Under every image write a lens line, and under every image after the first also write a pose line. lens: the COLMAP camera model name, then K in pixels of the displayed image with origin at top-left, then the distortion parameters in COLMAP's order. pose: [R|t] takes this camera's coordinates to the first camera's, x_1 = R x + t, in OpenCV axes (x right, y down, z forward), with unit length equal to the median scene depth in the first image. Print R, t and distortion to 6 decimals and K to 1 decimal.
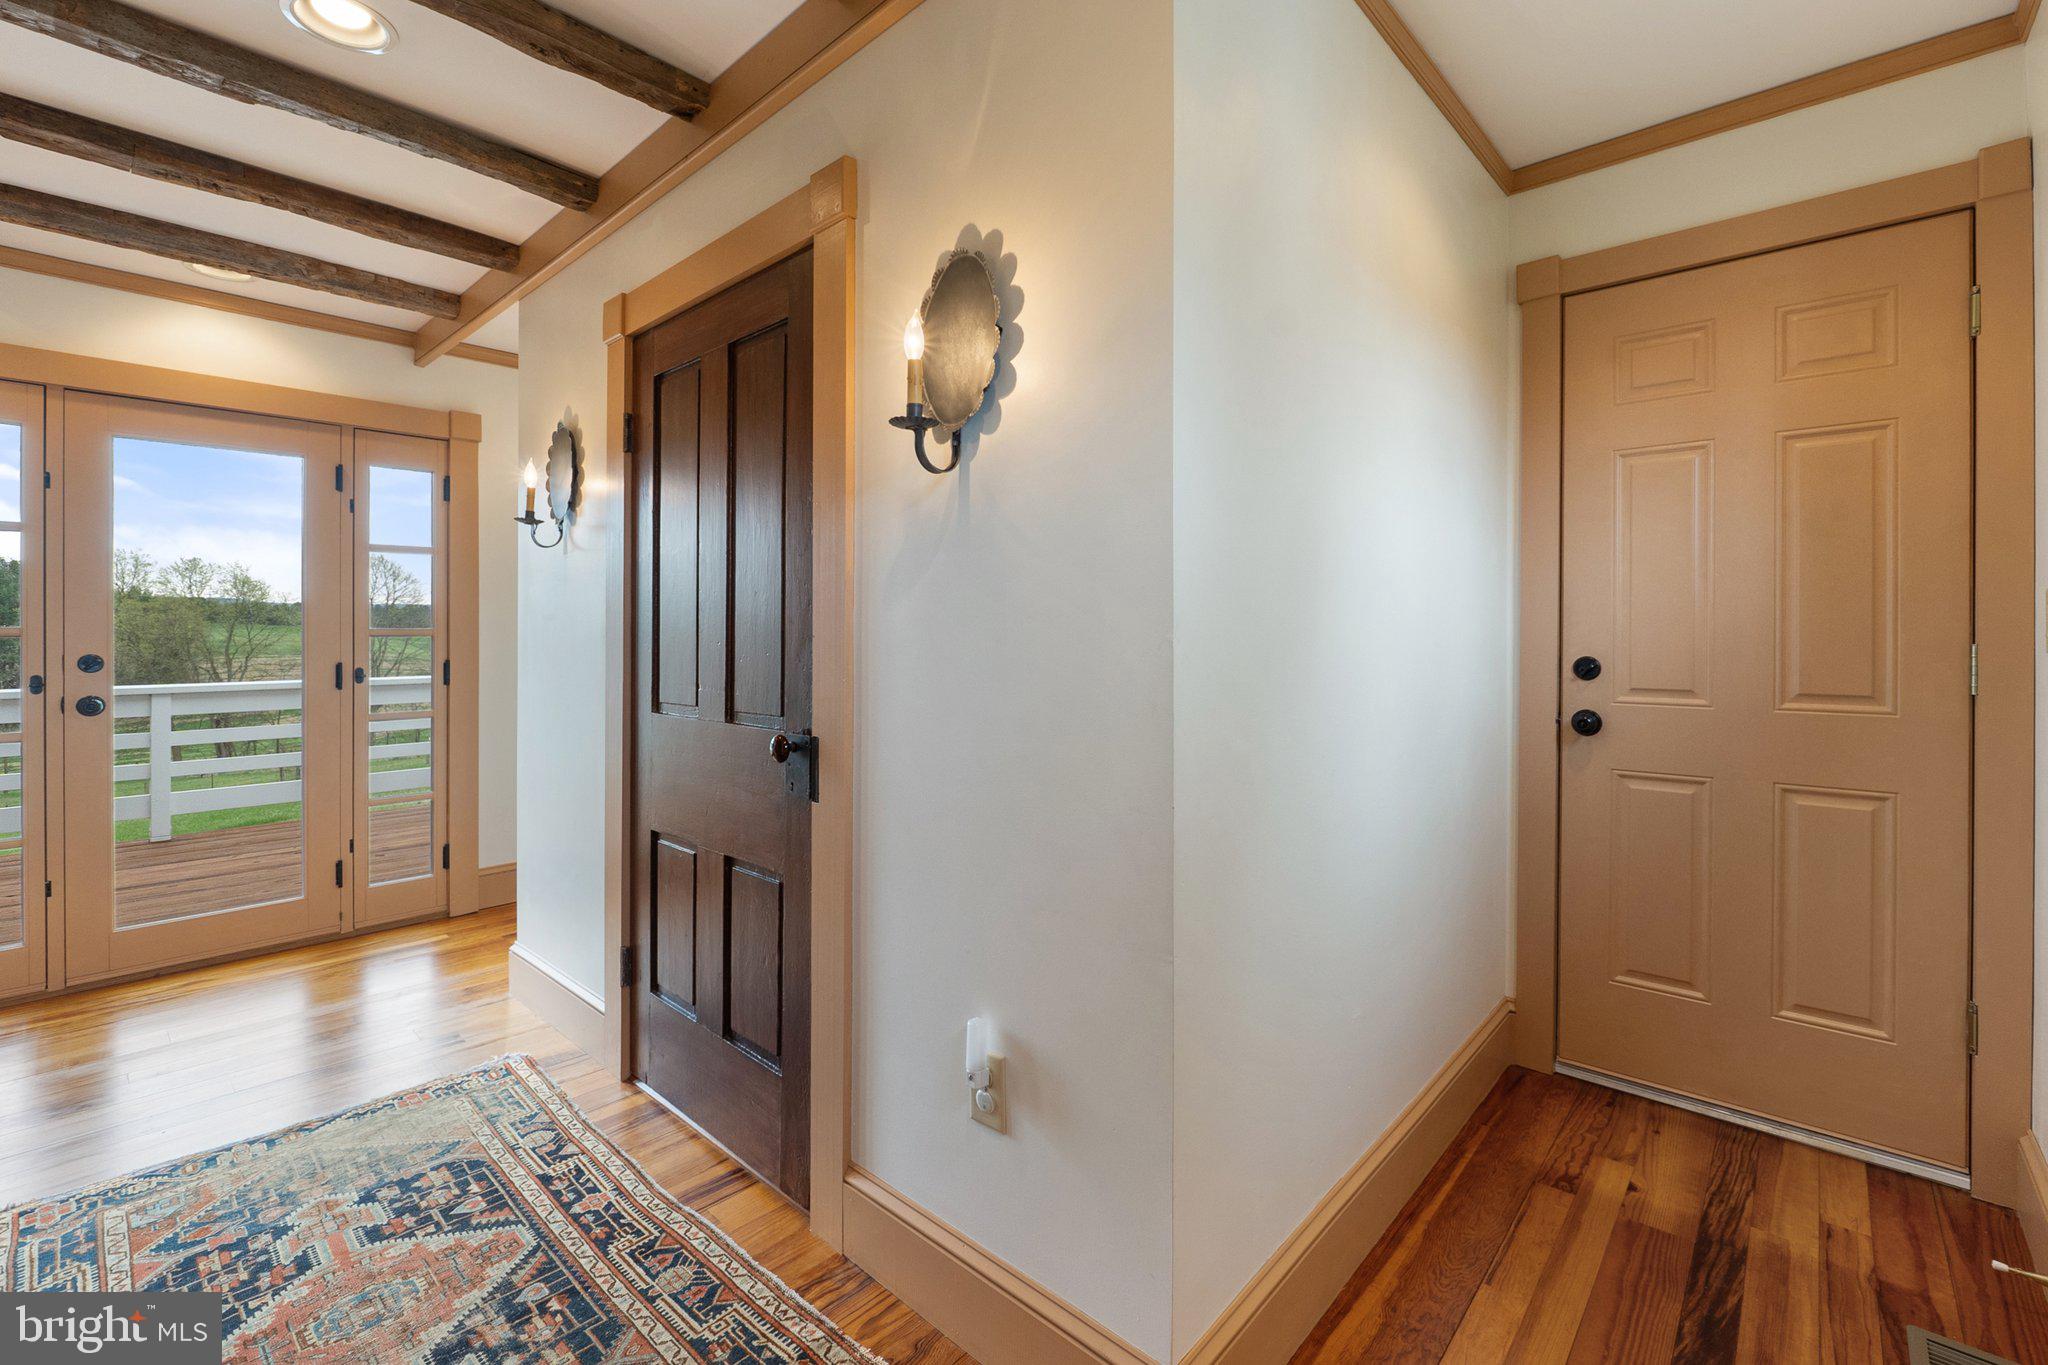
lens RADIAL K [[884.1, 0, 1026.9], [0, 884.1, 642.7], [0, 0, 1]] dist [-0.001181, -0.000705]
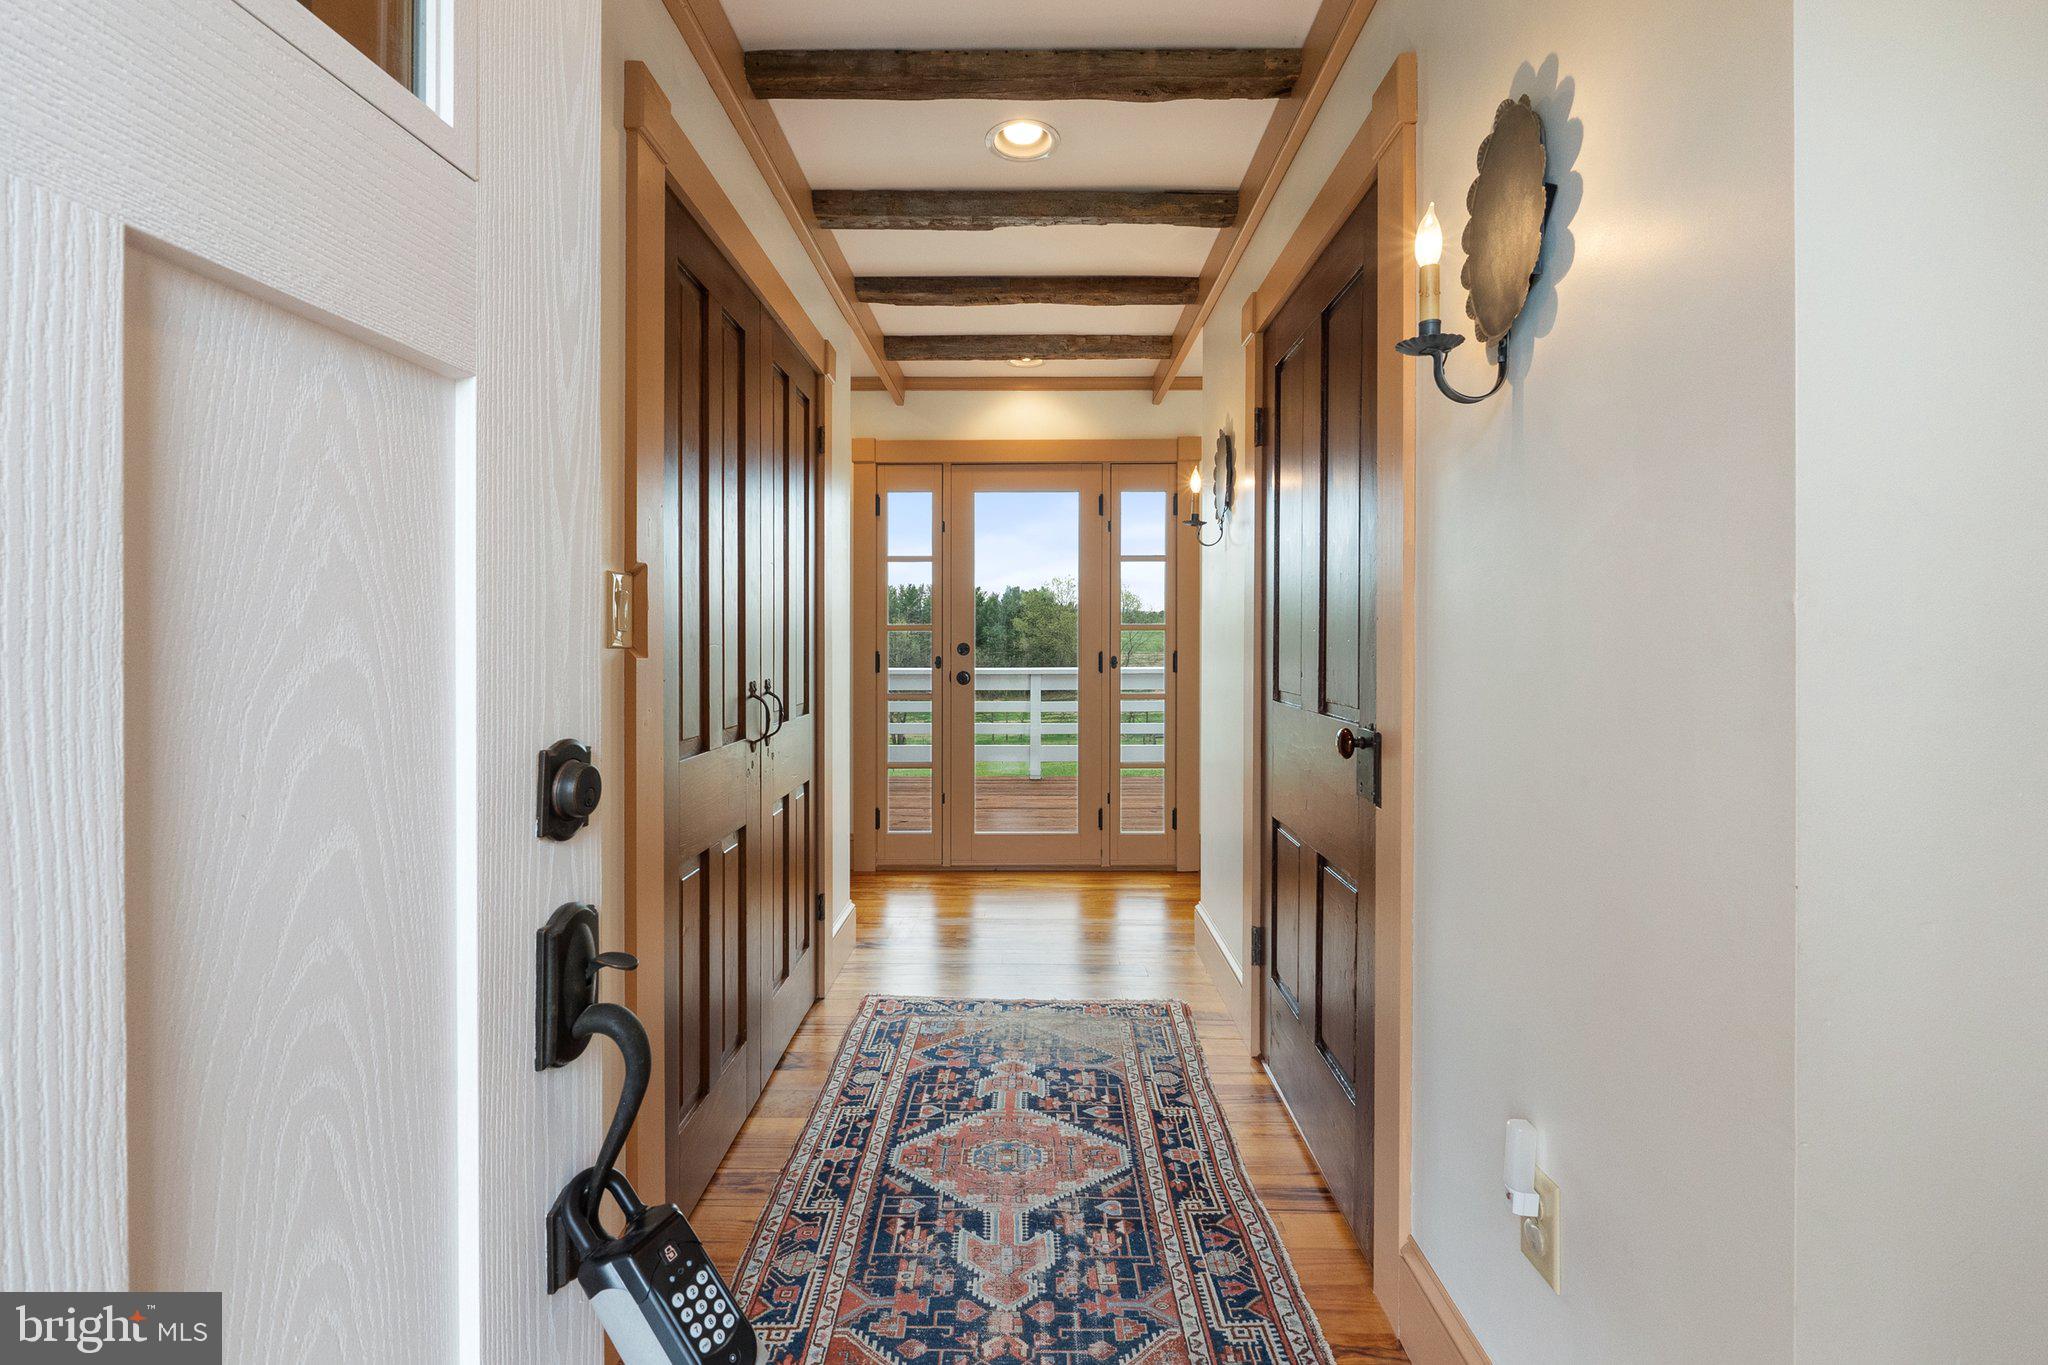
lens RADIAL K [[884.1, 0, 1026.9], [0, 884.1, 642.7], [0, 0, 1]] dist [-0.001181, -0.000705]
pose [[0.670692, 0.006035, -0.741712, 0.169702], [-0.007549, 0.999971, 0.001310, 0.017697], [0.741698, 0.004721, 0.670717, 0.145607]]
